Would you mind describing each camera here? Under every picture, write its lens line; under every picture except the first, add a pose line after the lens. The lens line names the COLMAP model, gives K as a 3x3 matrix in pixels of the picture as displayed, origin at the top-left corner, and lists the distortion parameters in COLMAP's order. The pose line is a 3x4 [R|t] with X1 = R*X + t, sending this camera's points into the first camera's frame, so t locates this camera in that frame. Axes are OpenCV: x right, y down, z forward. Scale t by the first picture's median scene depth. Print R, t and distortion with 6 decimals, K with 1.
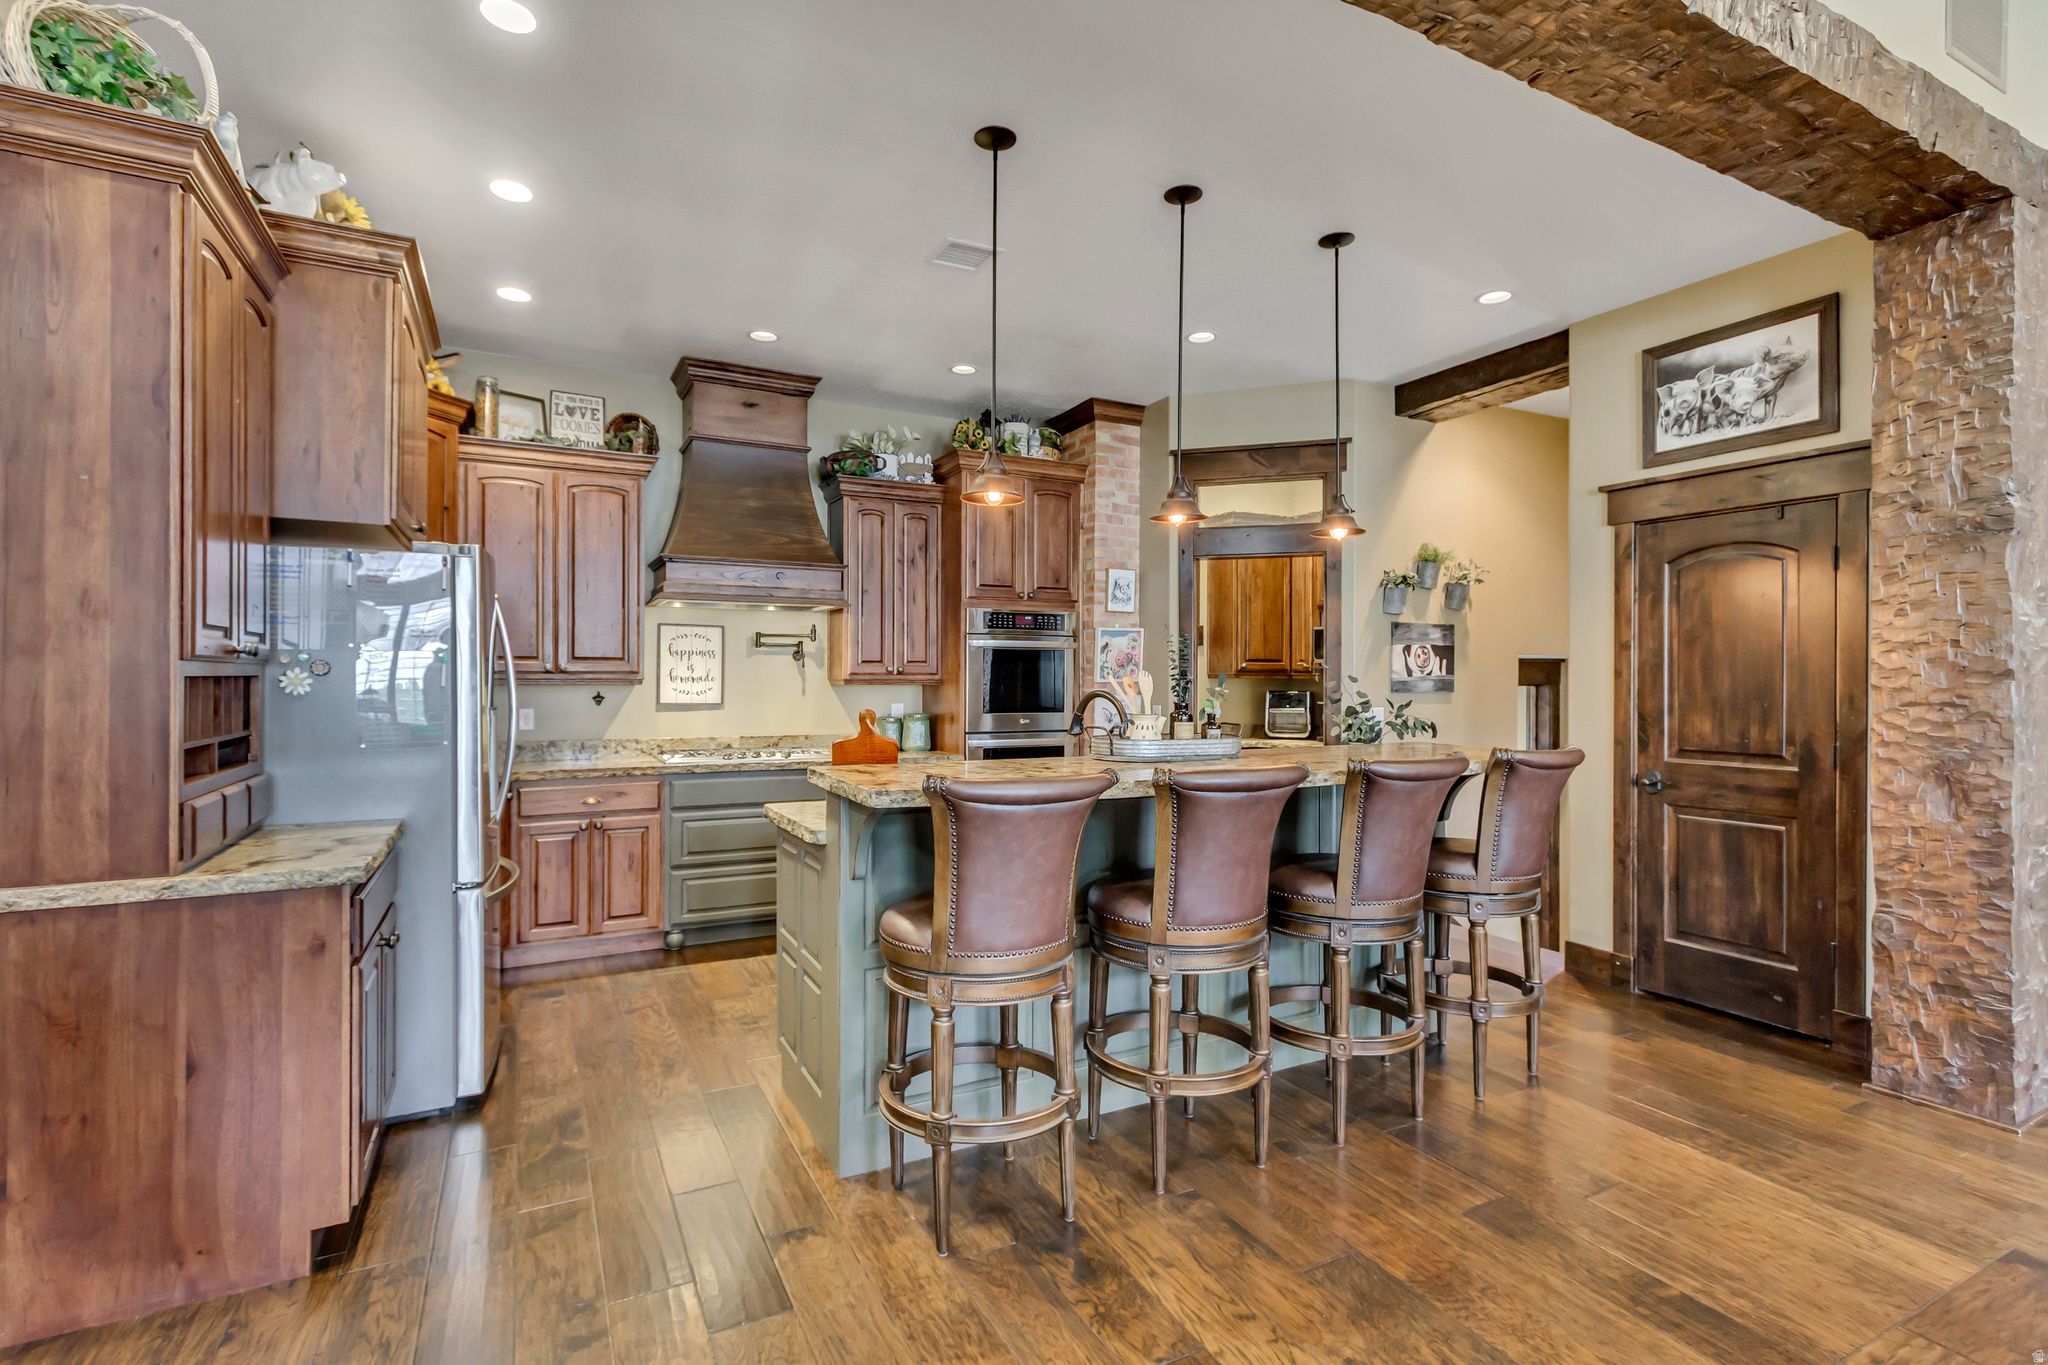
lens RADIAL K [[962.8, 0, 1029.2], [0, 962.8, 674.8], [0, 0, 1]] dist [0.006273, -0.001321]
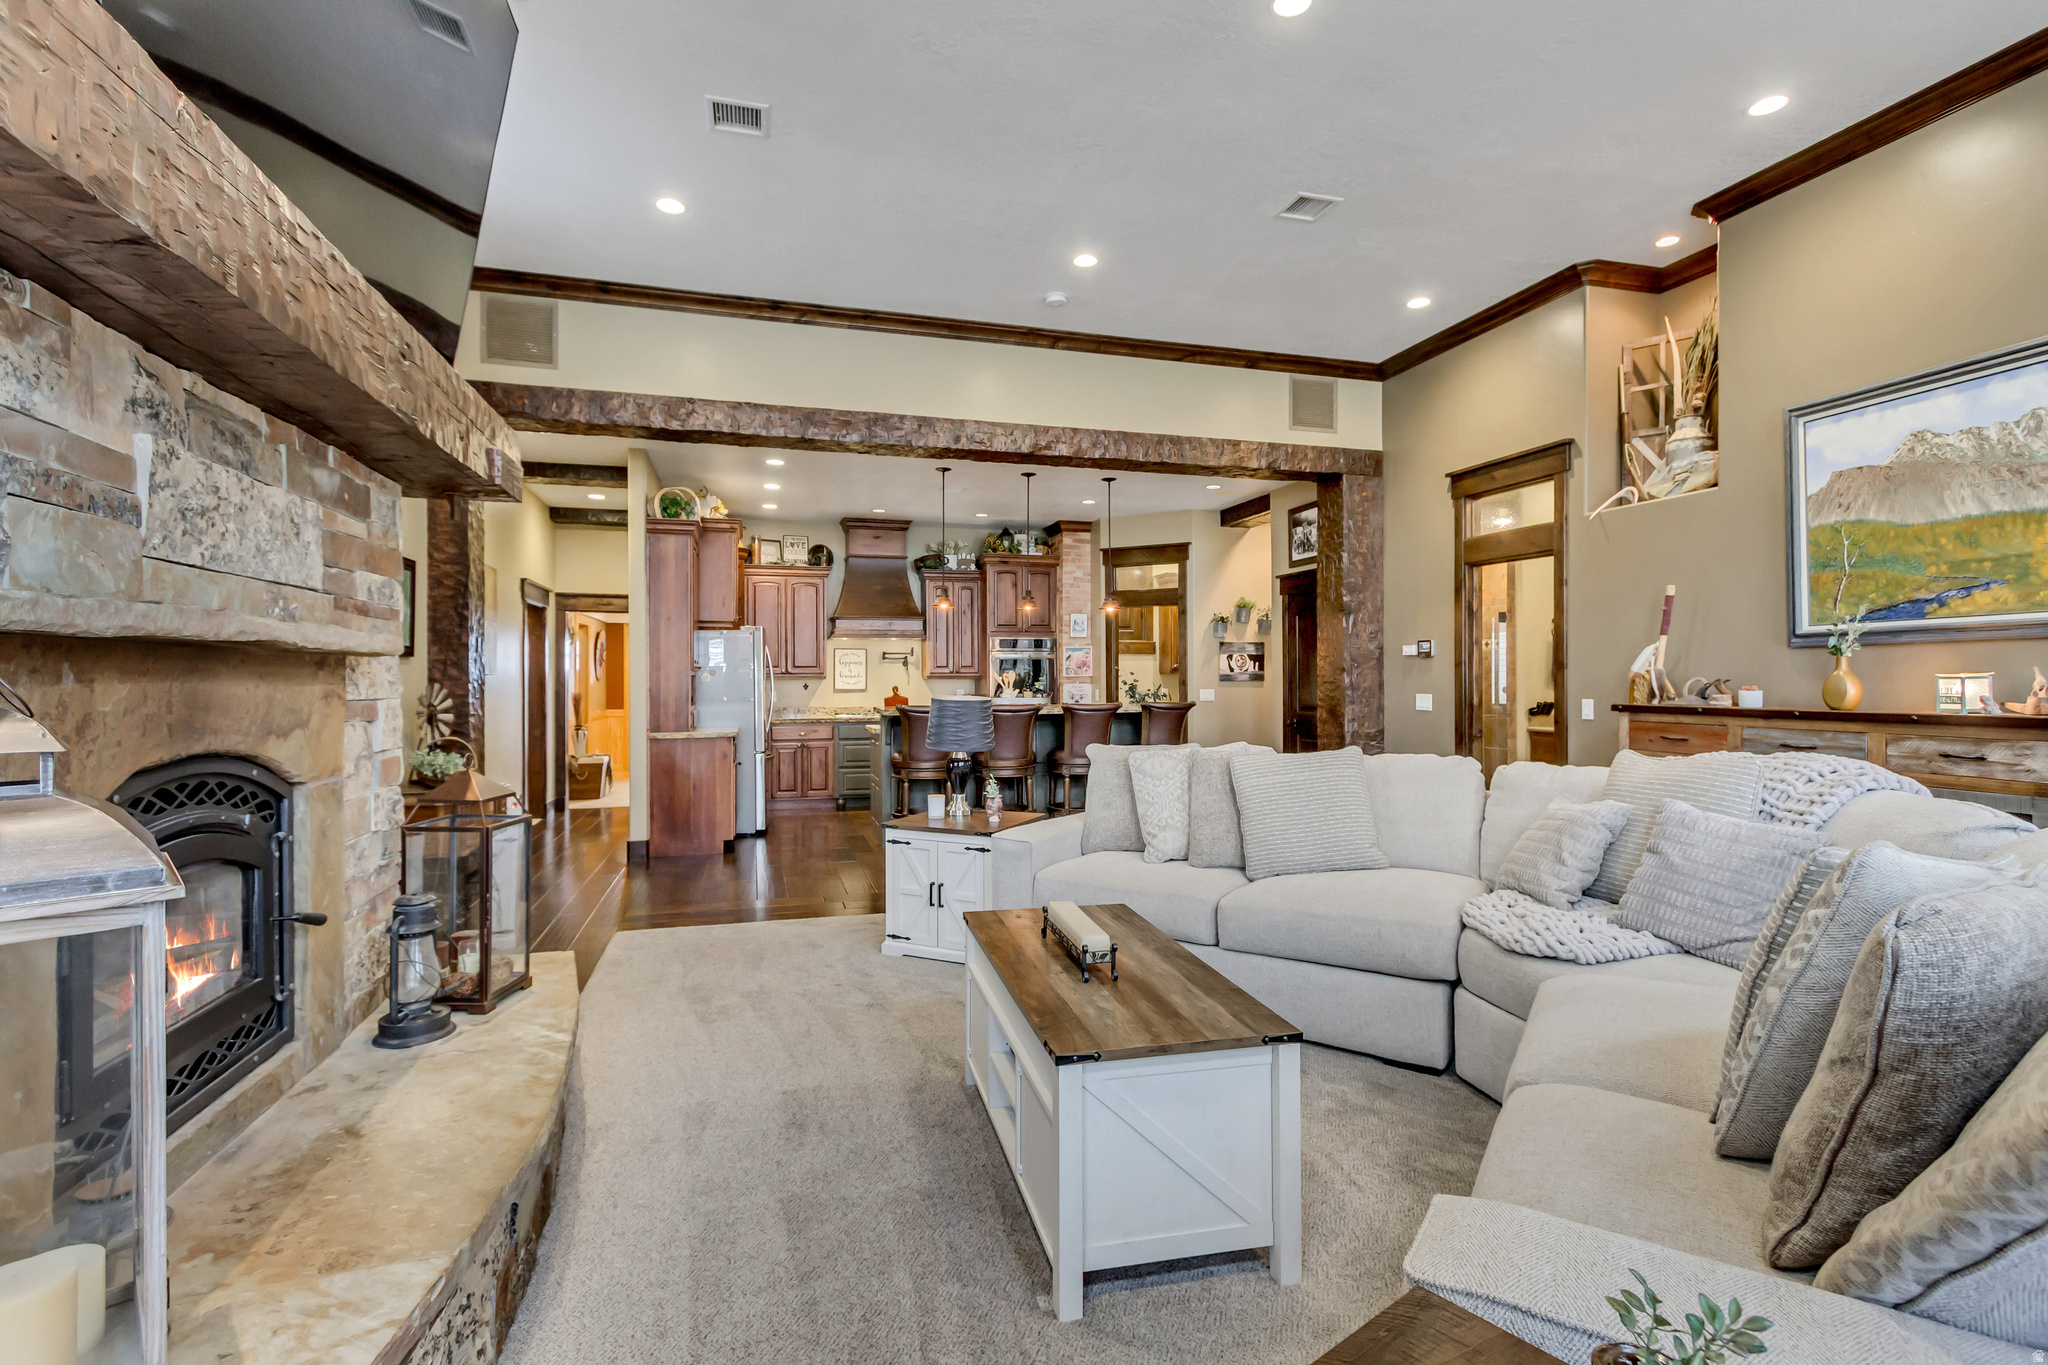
lens RADIAL K [[988.1, 0, 1048.2], [0, 988.1, 676.2], [0, 0, 1]] dist [-0.000834, -0.000762]
pose [[0.982283, -0.007483, -0.187254, 0.440354], [0.007865, 0.999968, 0.001297, 0.004409], [0.187239, -0.002747, 0.982311, -0.940396]]
